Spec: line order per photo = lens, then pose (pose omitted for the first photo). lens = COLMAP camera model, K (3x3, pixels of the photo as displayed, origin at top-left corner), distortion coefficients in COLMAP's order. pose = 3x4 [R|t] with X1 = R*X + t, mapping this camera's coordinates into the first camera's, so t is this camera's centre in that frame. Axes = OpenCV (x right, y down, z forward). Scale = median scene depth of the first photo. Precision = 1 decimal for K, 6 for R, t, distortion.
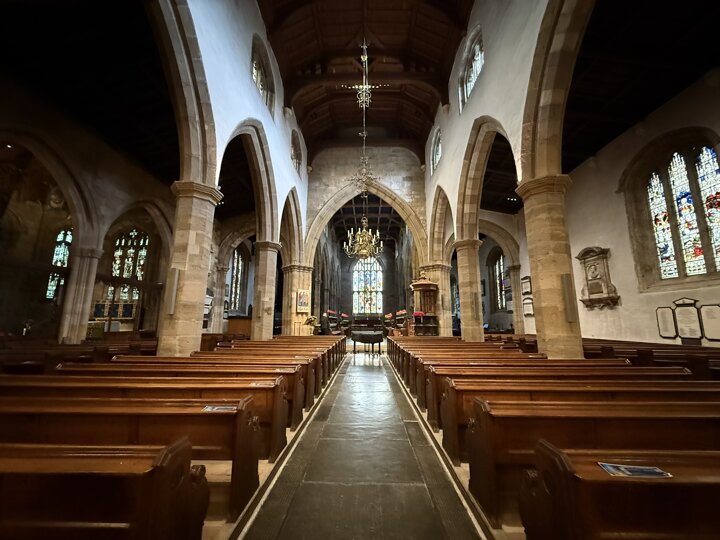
lens RADIAL K [[288.6, 0, 360.0], [0, 288.6, 270.0], [0, 0, 1]] dist [-0.000664, -0.000108]
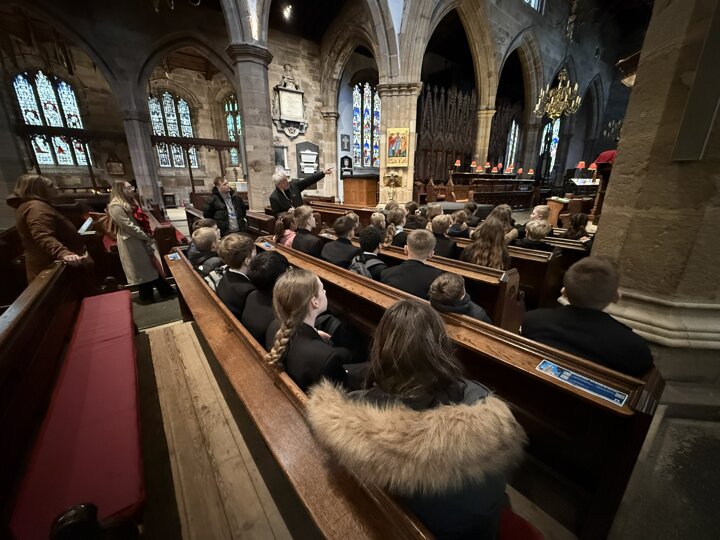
lens RADIAL K [[288.6, 0, 360.0], [0, 288.6, 270.0], [0, 0, 1]] dist [-0.000664, -0.000108]
pose [[0.624374, 0.224120, -0.748283, 0.405033], [0.136615, 0.911858, 0.387106, 0.136301], [0.769086, -0.343925, 0.538722, 0.723638]]
